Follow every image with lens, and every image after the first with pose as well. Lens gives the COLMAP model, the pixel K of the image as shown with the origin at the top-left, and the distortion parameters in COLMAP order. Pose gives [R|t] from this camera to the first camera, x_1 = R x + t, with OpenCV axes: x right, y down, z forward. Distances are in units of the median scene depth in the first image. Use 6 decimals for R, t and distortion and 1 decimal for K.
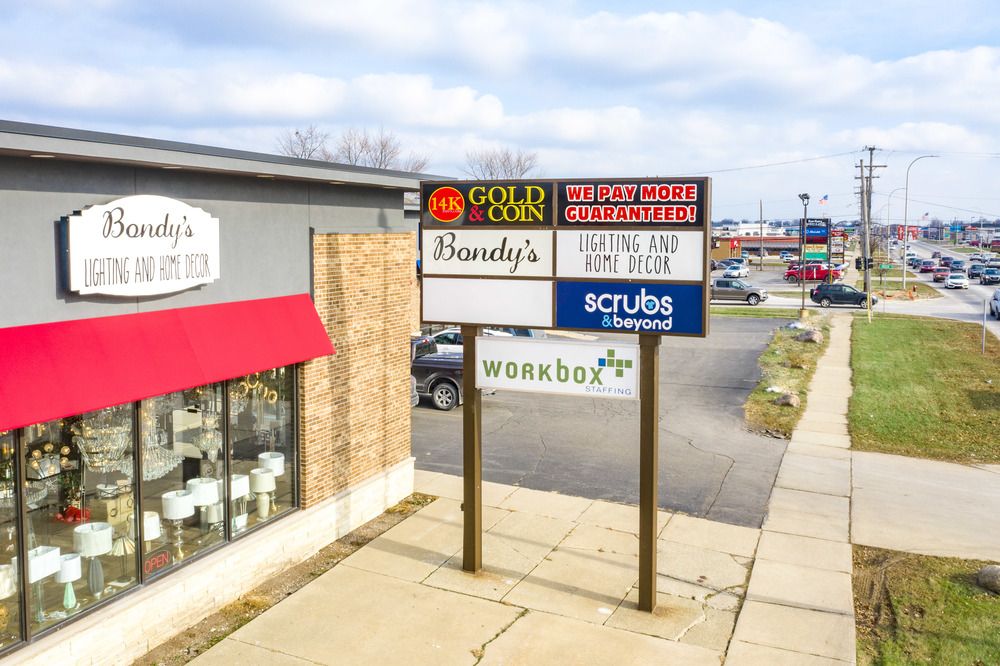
lens RADIAL K [[884.9, 0, 496.4], [0, 884.9, 326.2], [0, 0, 1]] dist [-0.011688, -0.002678]
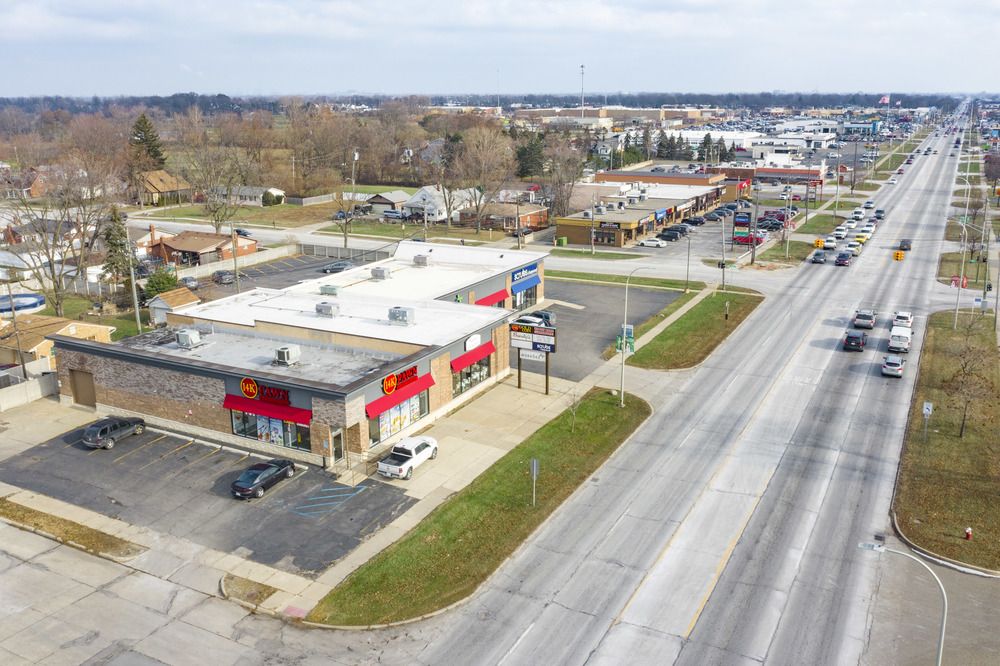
lens RADIAL K [[884.9, 0, 500.7], [0, 884.9, 332.8], [0, 0, 1]] dist [-0.011688, -0.002678]
pose [[0.994545, 0.018925, -0.102580, 0.451617], [-0.000887, 0.984903, 0.173103, -1.119934], [0.104308, -0.172067, 0.979547, -4.781528]]
